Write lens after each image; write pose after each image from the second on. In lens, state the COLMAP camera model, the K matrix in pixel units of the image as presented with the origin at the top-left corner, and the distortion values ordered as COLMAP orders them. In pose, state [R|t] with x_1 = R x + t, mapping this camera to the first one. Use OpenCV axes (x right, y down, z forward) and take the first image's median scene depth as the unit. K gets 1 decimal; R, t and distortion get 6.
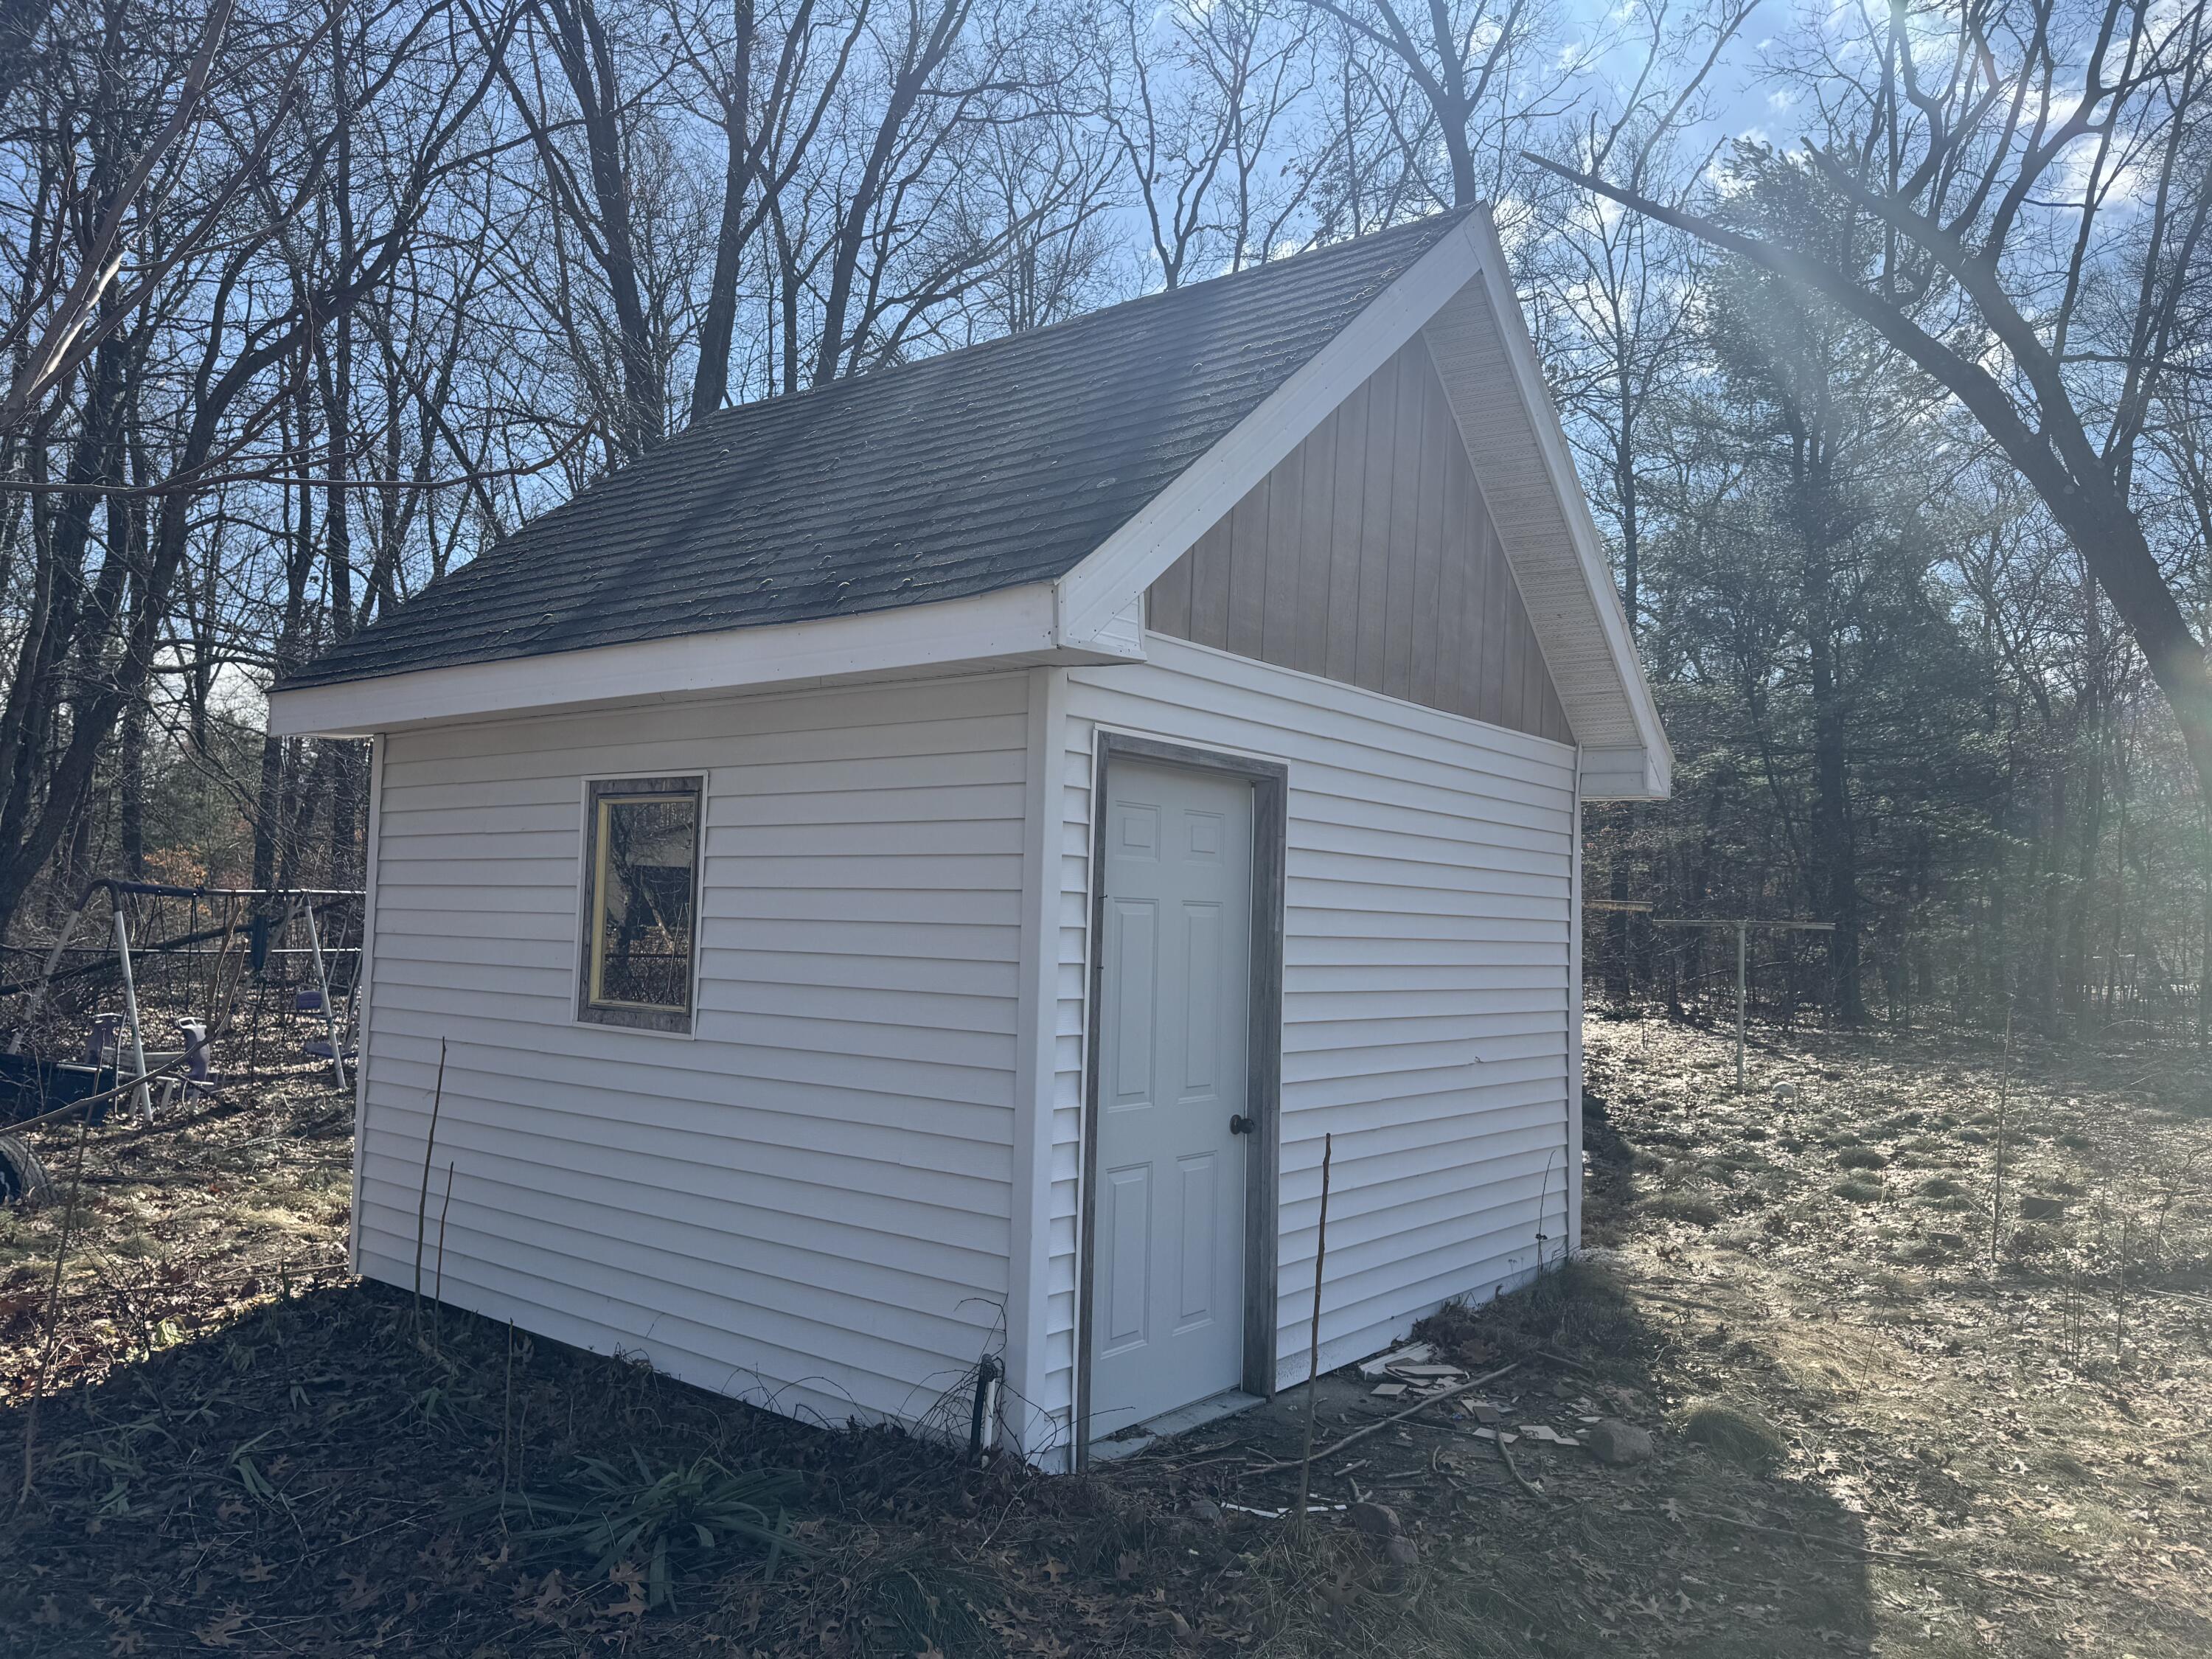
lens RADIAL K [[1552.3, 0, 1106.7], [0, 1552.3, 834.7], [0, 0, 1]] dist [0.106404, -0.135778]
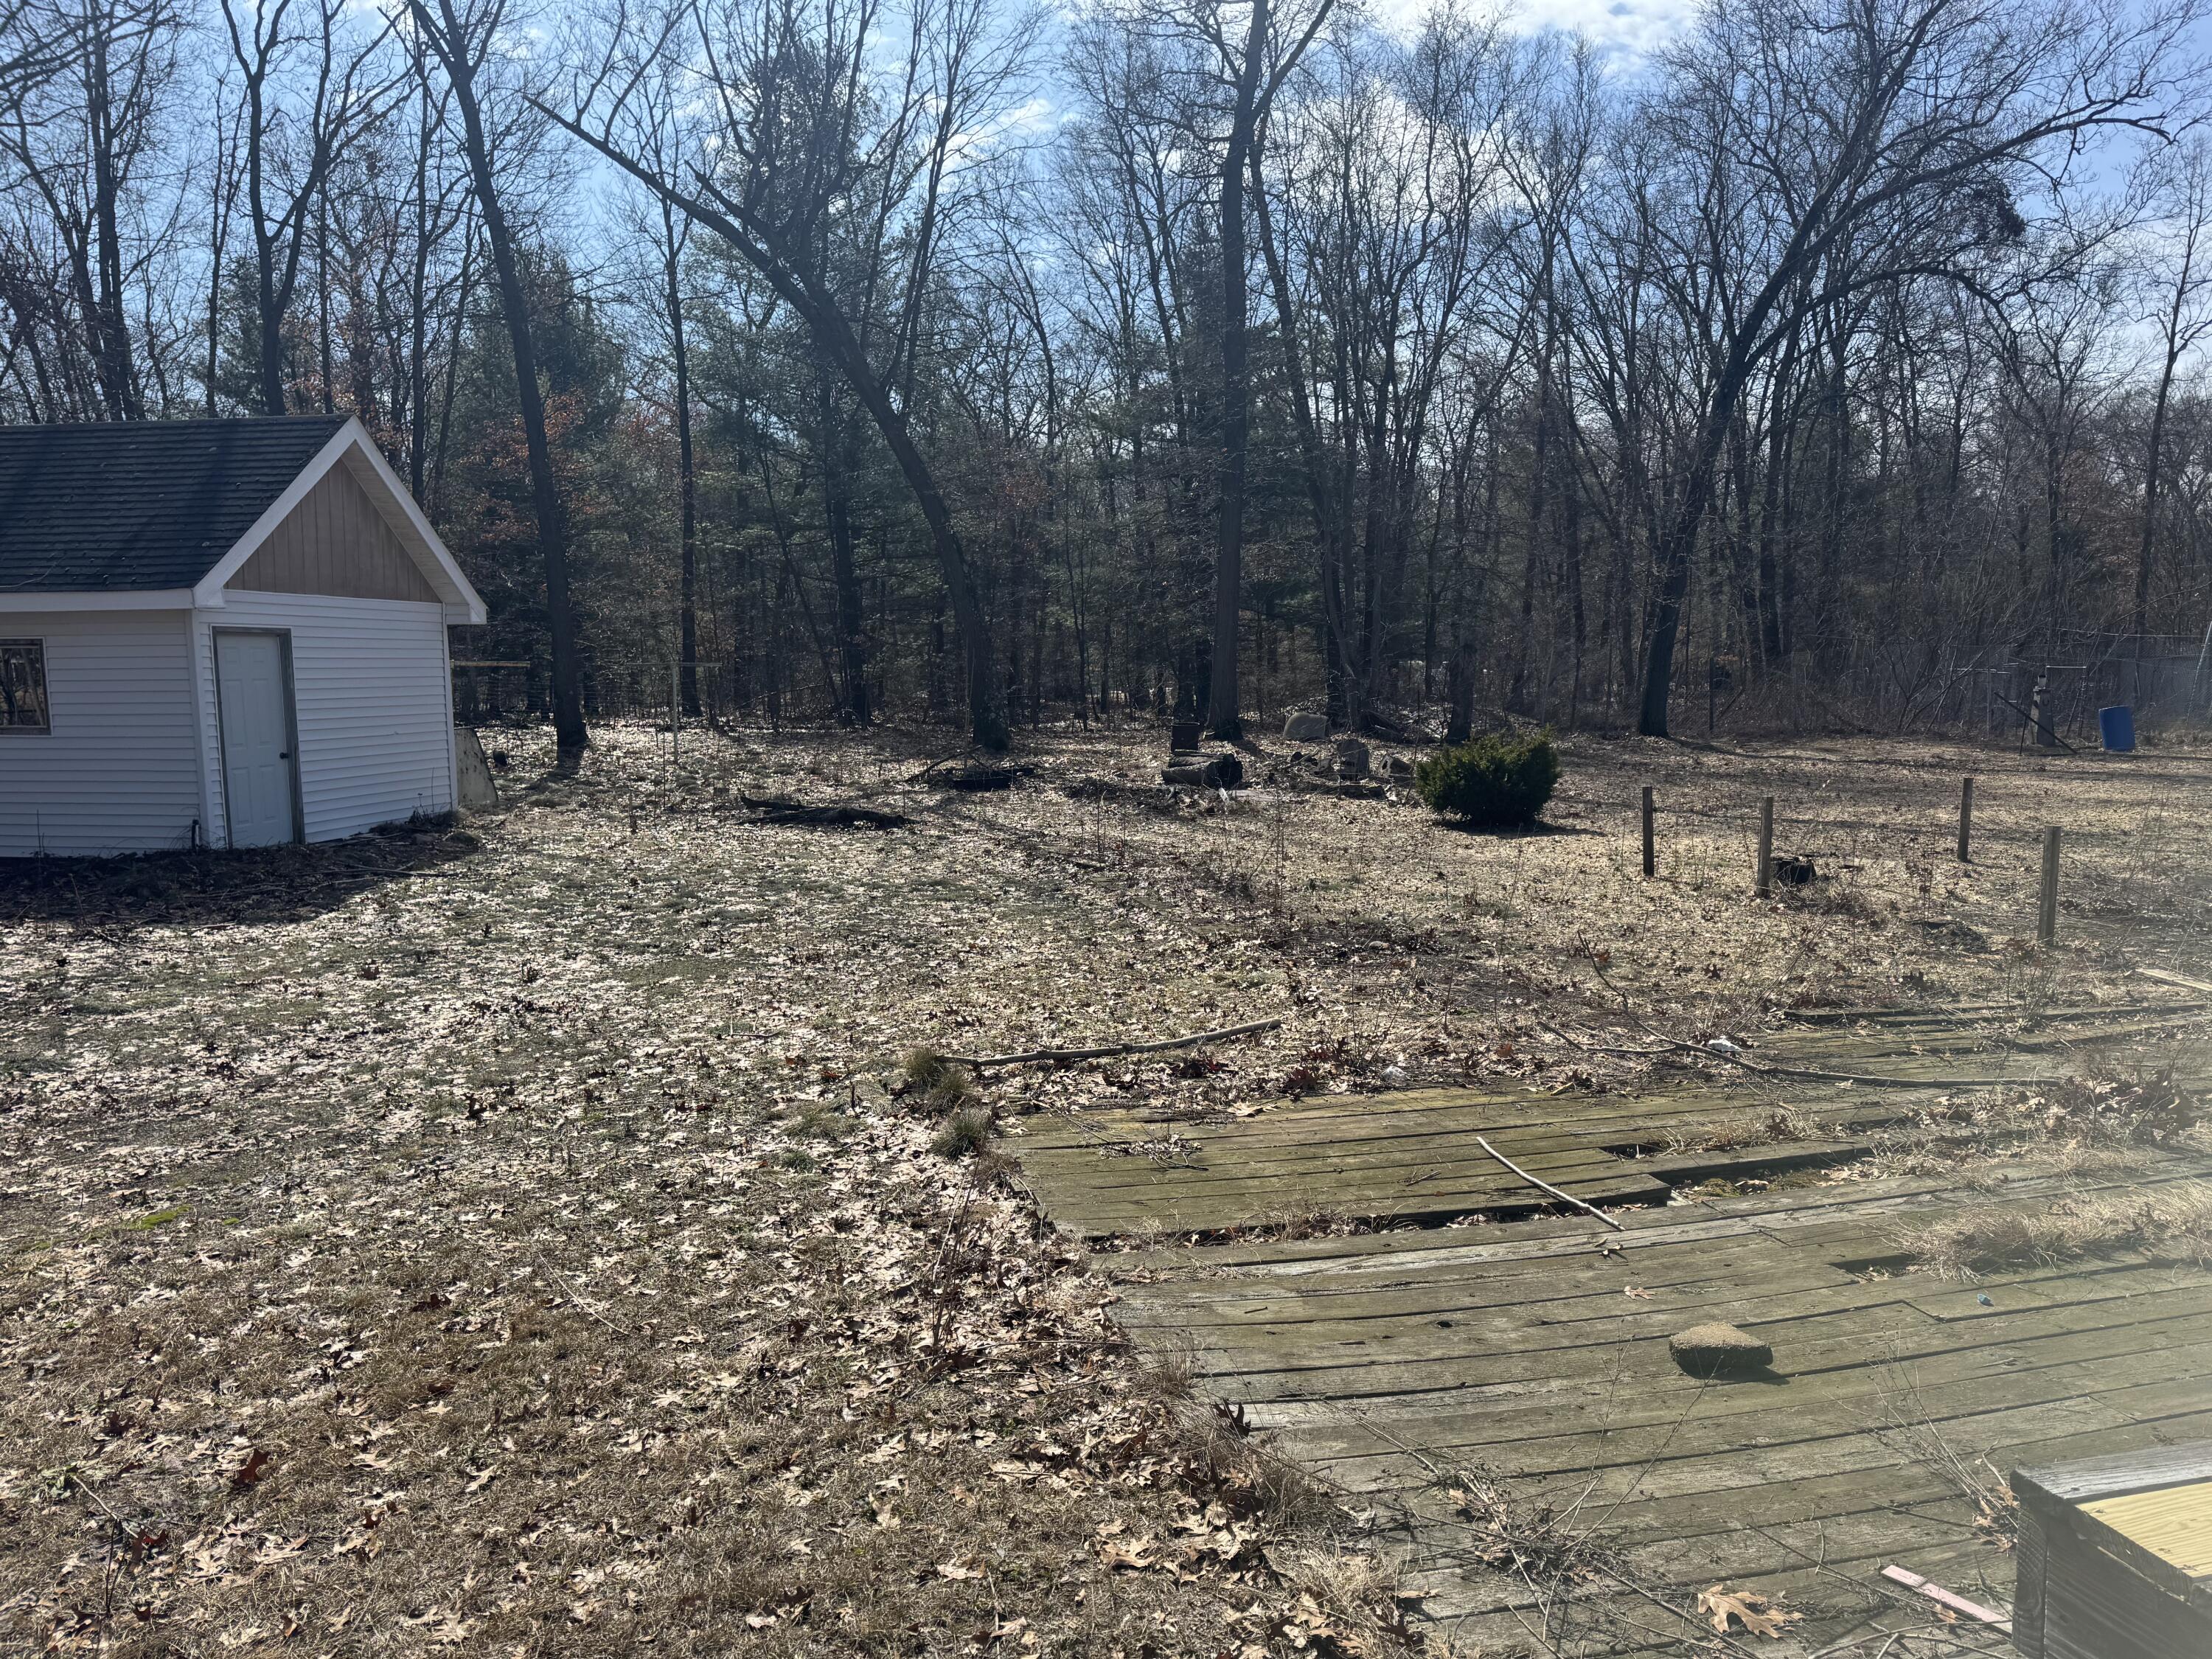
lens RADIAL K [[1512.7, 0, 1106.0], [0, 1512.7, 829.5], [0, 0, 1]] dist [0.025816, -0.043845]
pose [[0.875190, -0.087550, 0.475791, 0.066741], [-0.005879, 0.981491, 0.191417, -0.224734], [-0.483743, -0.170324, 0.858477, -2.151334]]
